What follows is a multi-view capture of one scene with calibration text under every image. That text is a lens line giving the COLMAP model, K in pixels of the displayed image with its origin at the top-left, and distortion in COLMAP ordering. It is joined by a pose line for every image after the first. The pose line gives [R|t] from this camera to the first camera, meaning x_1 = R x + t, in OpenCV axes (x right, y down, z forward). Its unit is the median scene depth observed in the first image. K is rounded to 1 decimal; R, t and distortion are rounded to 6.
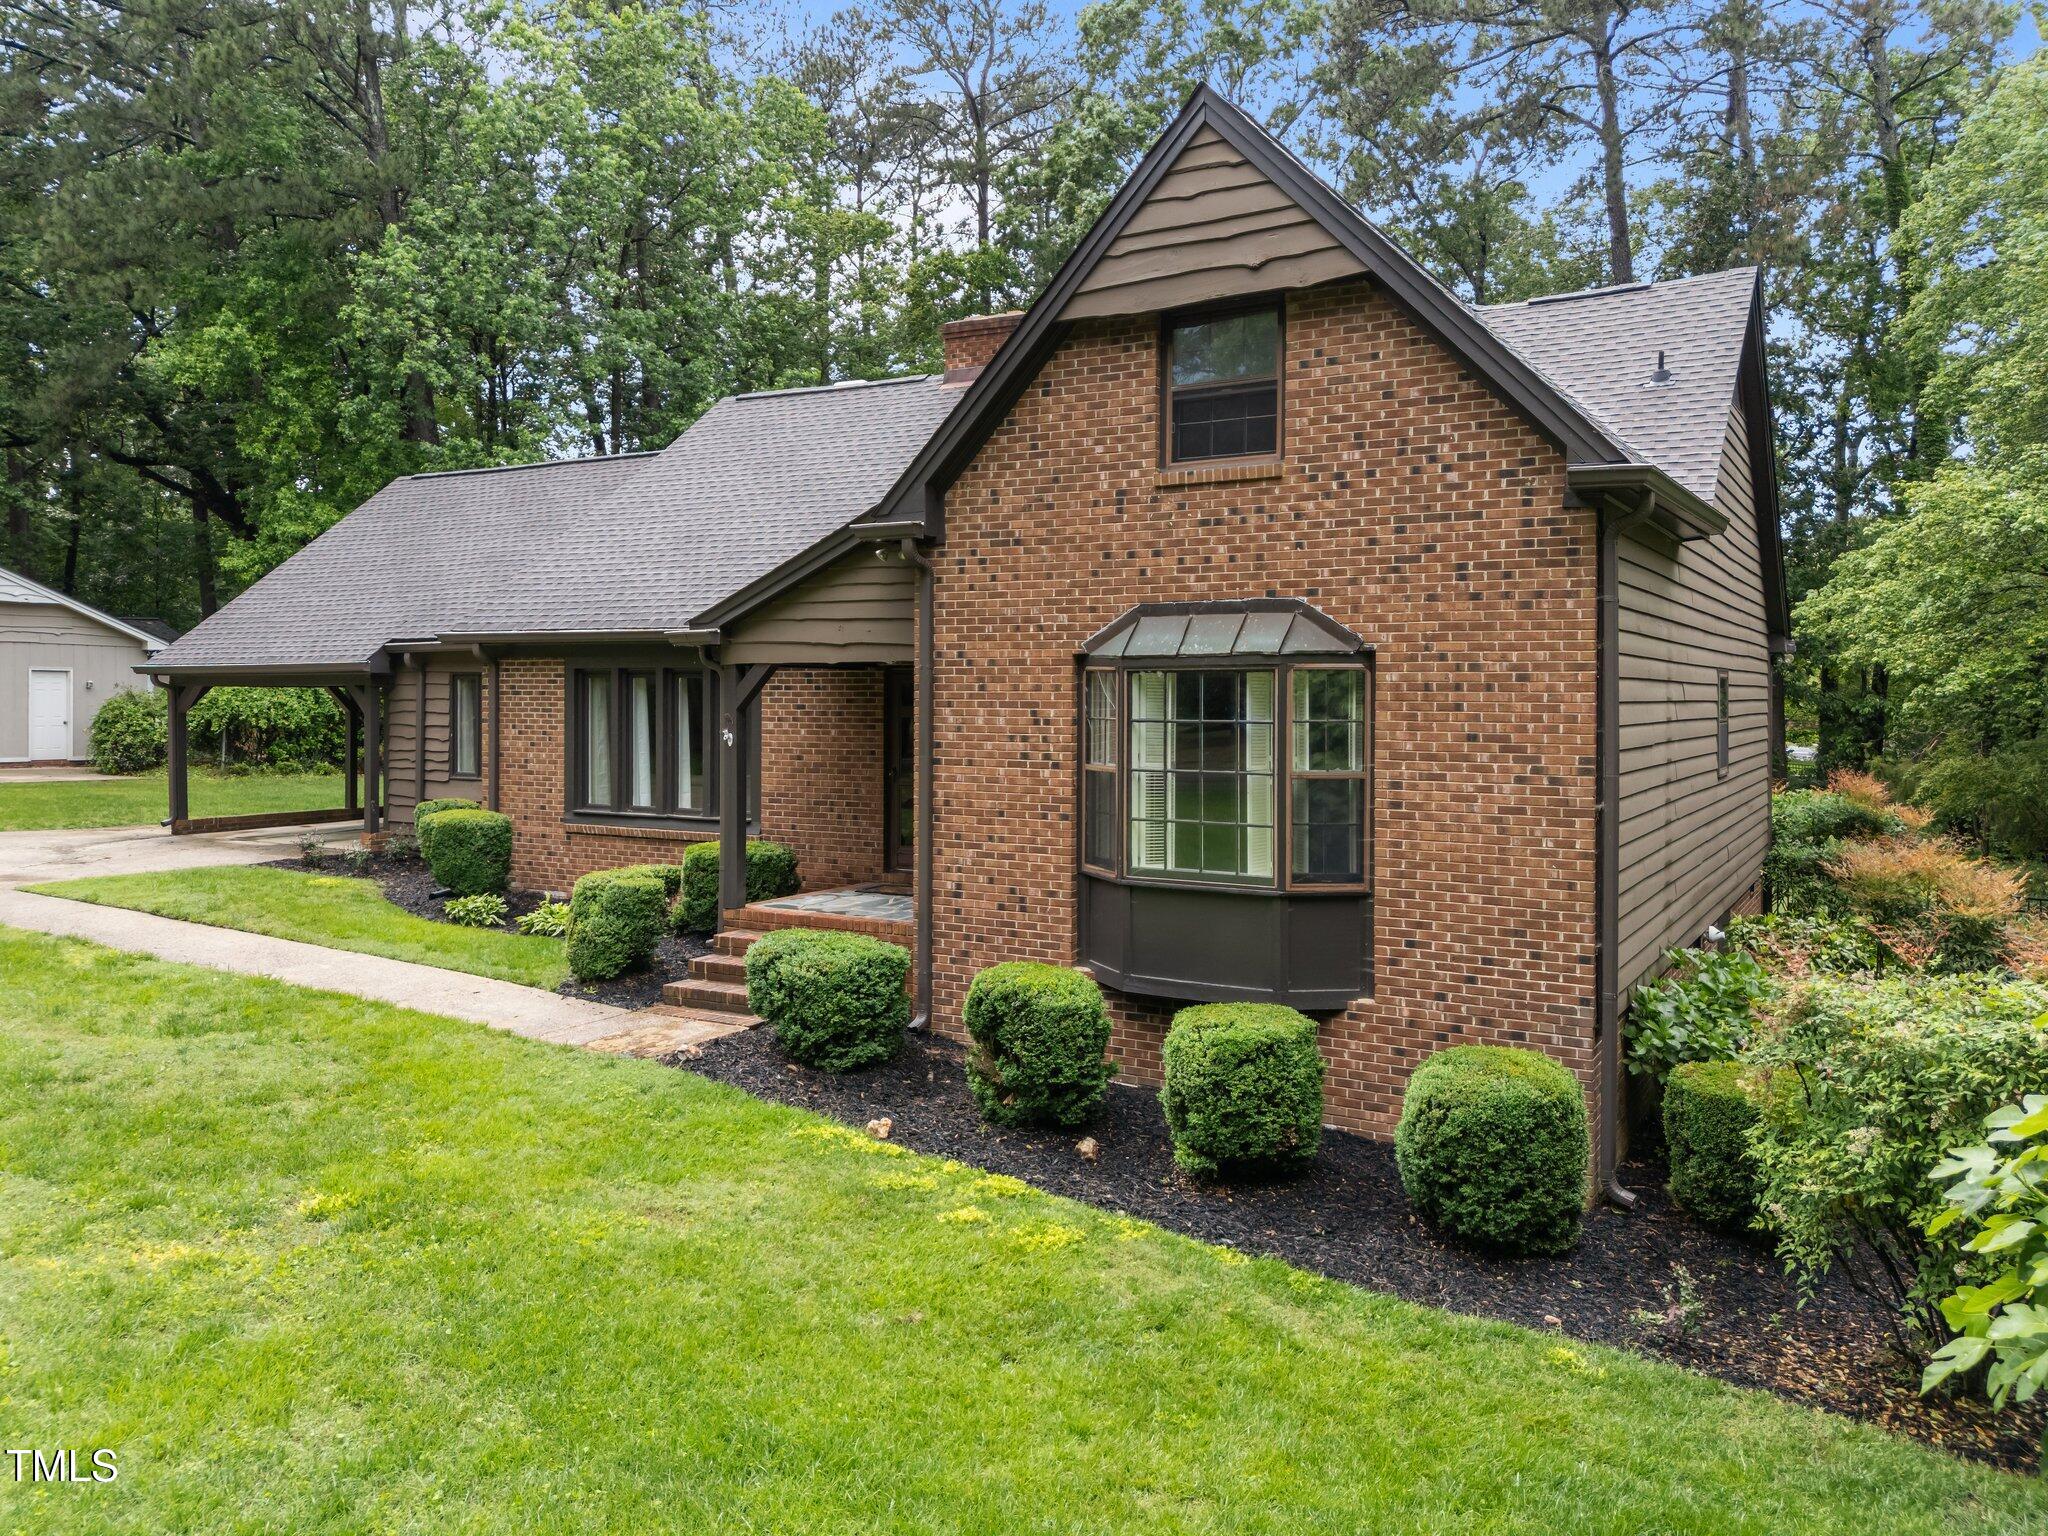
lens RADIAL K [[1512.0, 0, 1026.9], [0, 1512.0, 694.8], [0, 0, 1]] dist [0.045738, -0.003123]
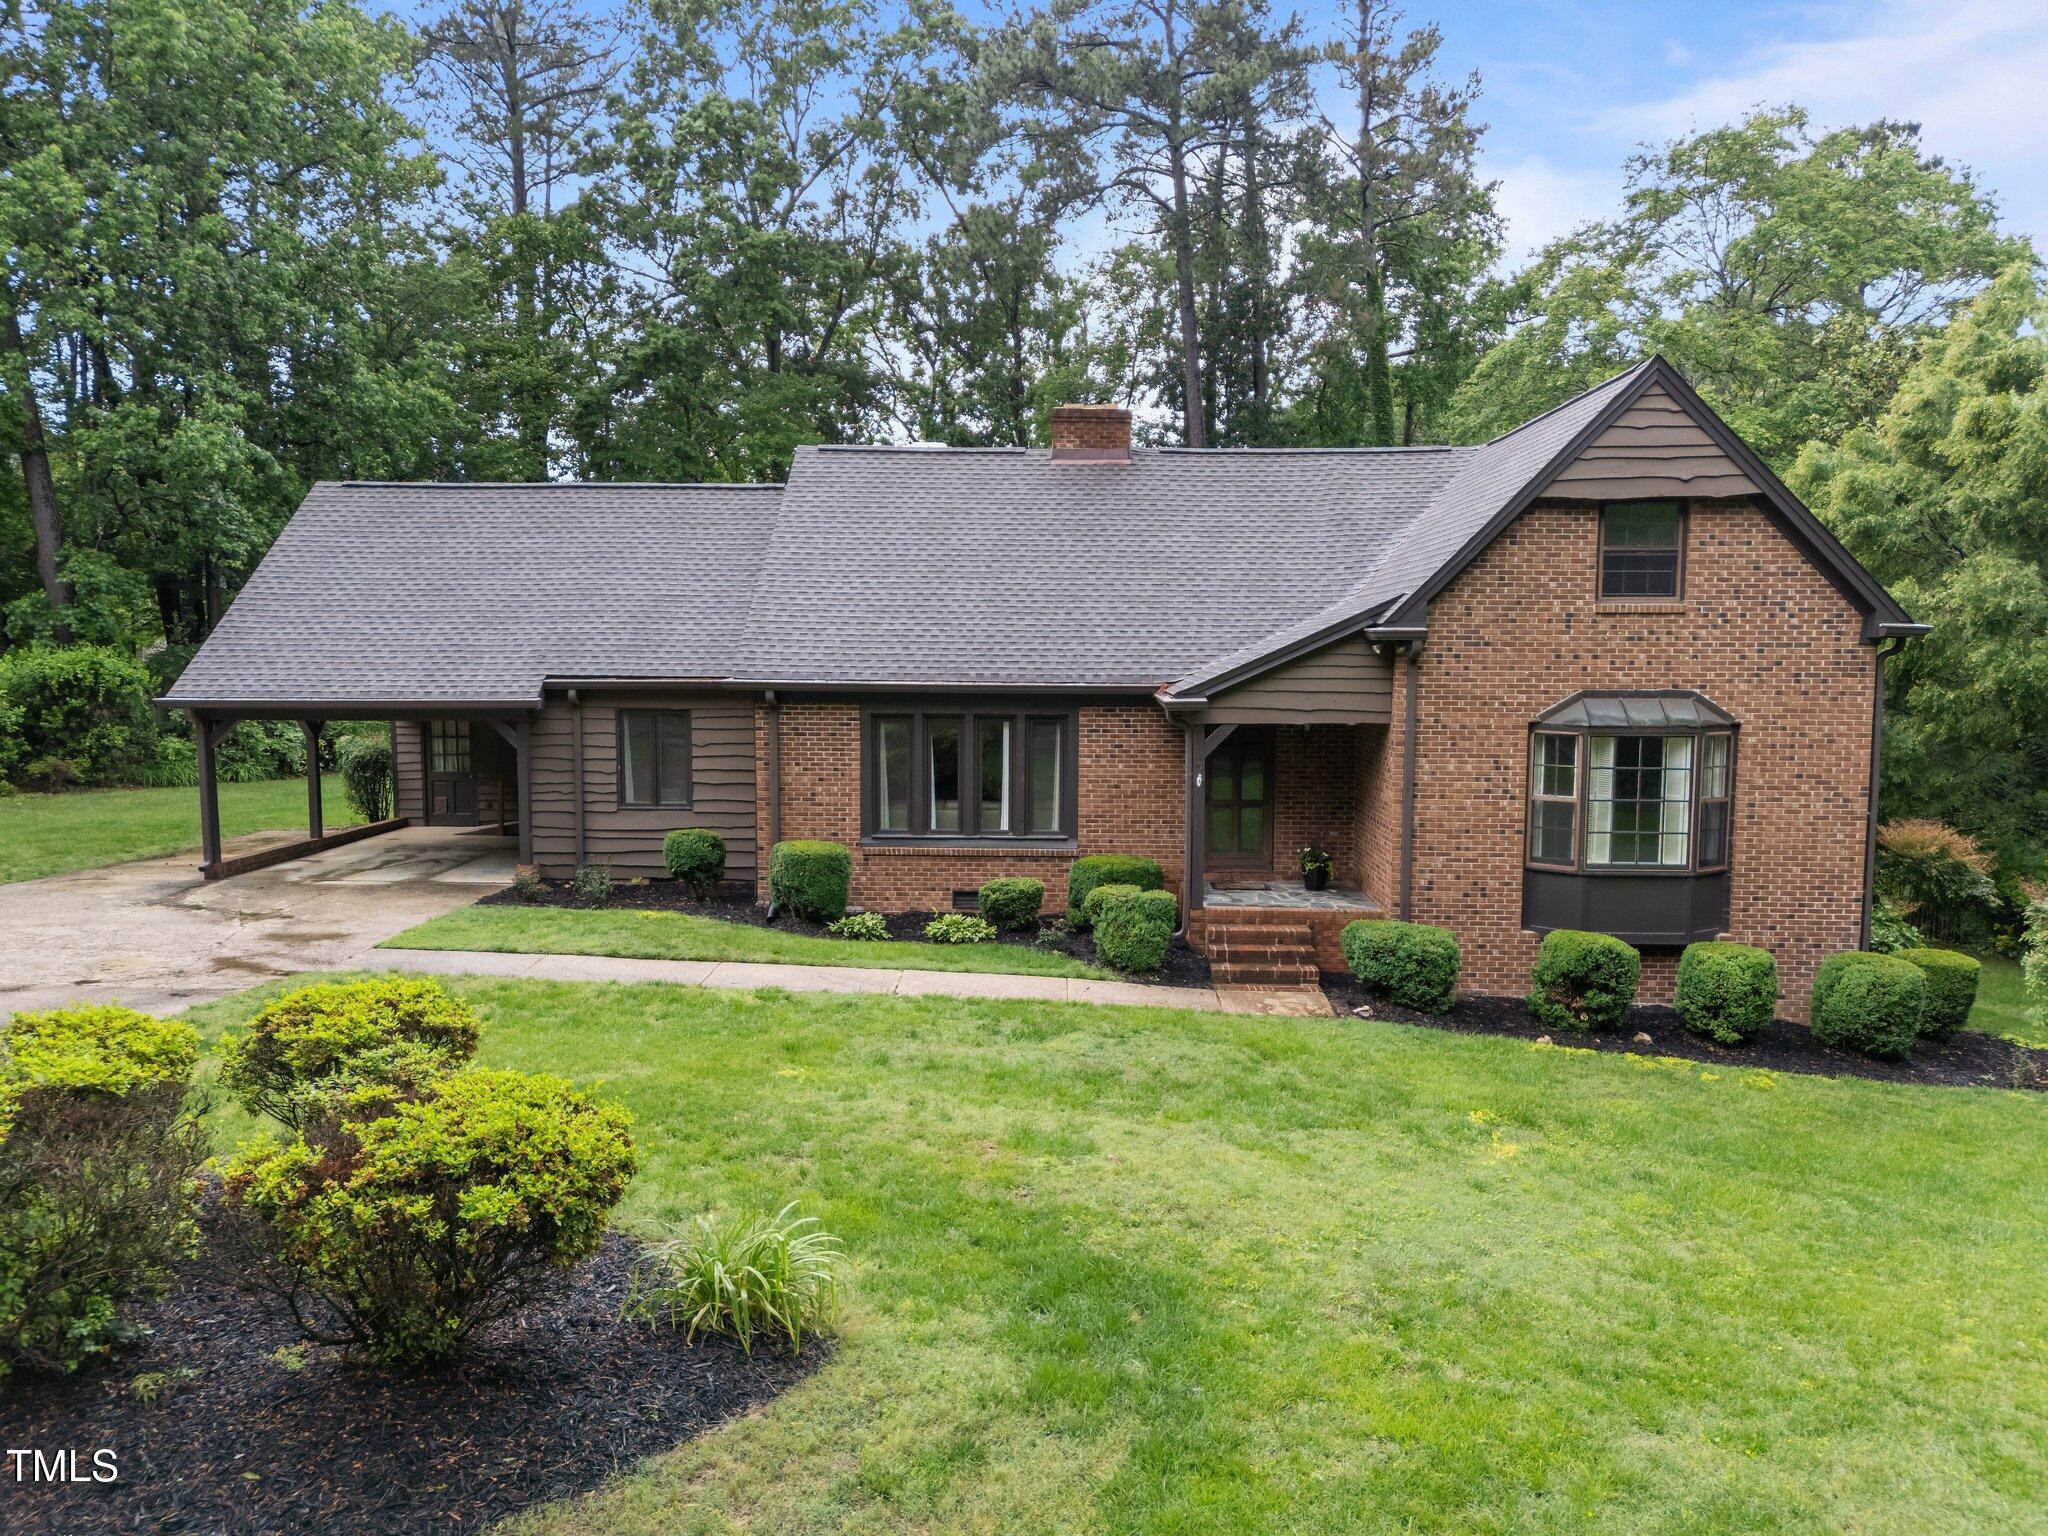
lens RADIAL K [[1510.5, 0, 1024.0], [0, 1510.5, 768.0], [0, 0, 1]] dist [0.008661, 0.007733]
pose [[0.881144, -0.034310, 0.471602, -1.177920], [-0.002222, 0.997052, 0.076690, -0.100861], [-0.472843, -0.068623, 0.878470, -0.072971]]
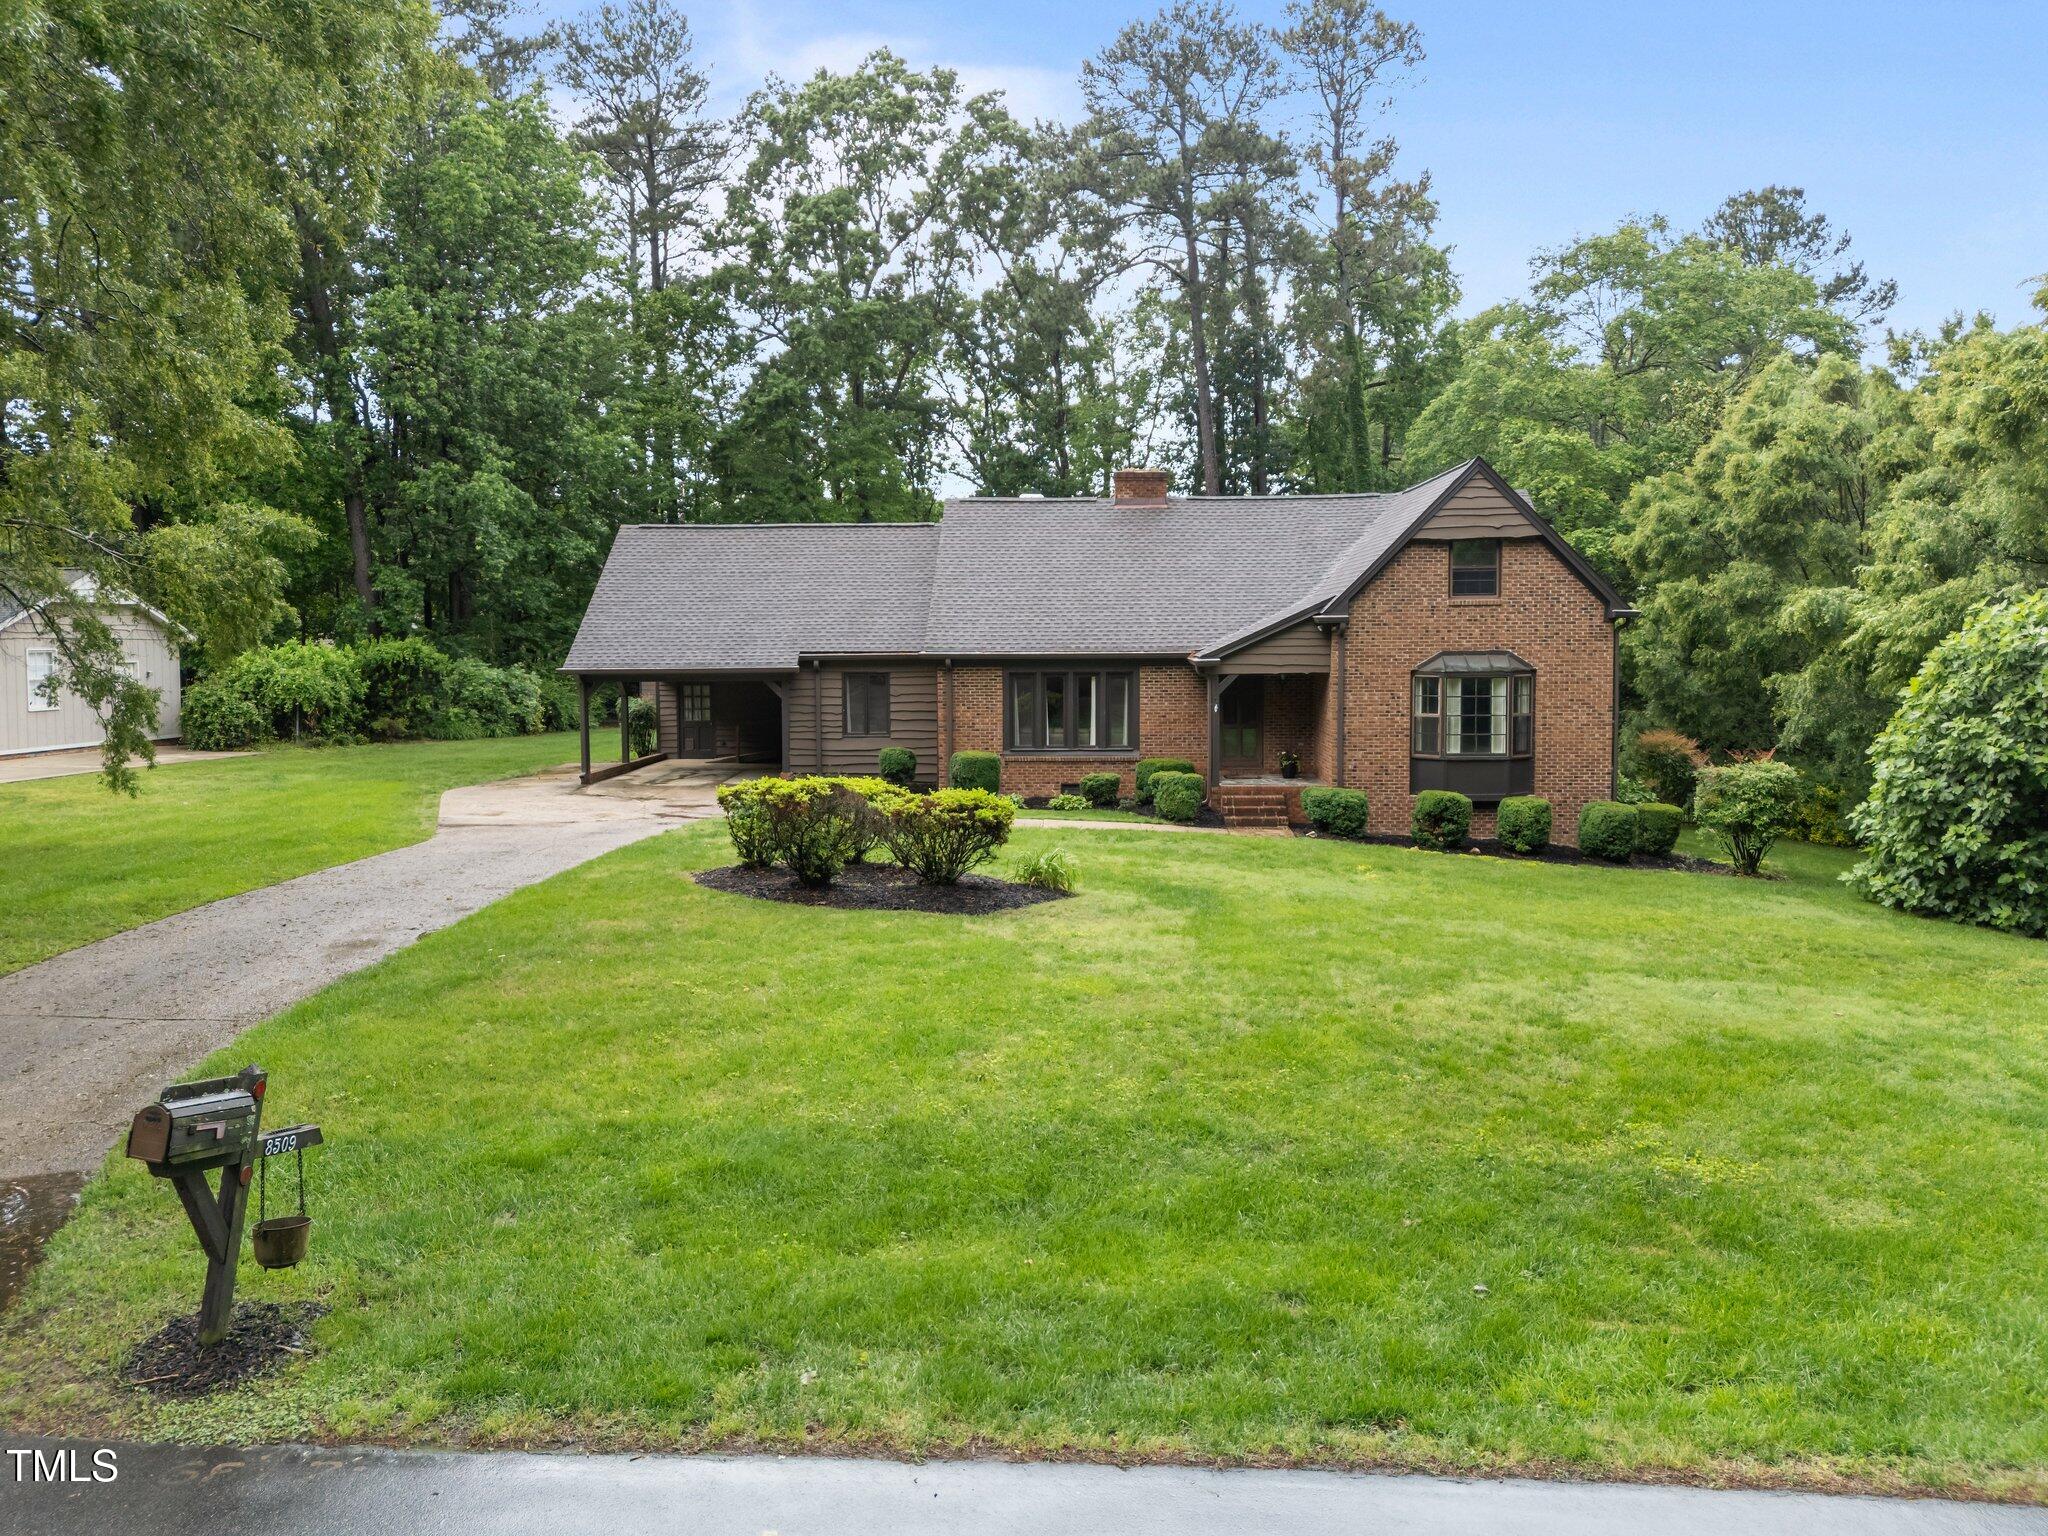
lens RADIAL K [[1512.0, 0, 1026.9], [0, 1512.0, 694.8], [0, 0, 1]] dist [0.045738, -0.003123]
pose [[0.884540, -0.027593, 0.465648, -1.812670], [0.010099, 0.999148, 0.040022, -0.099492], [-0.466355, -0.030699, 0.884065, -0.981823]]
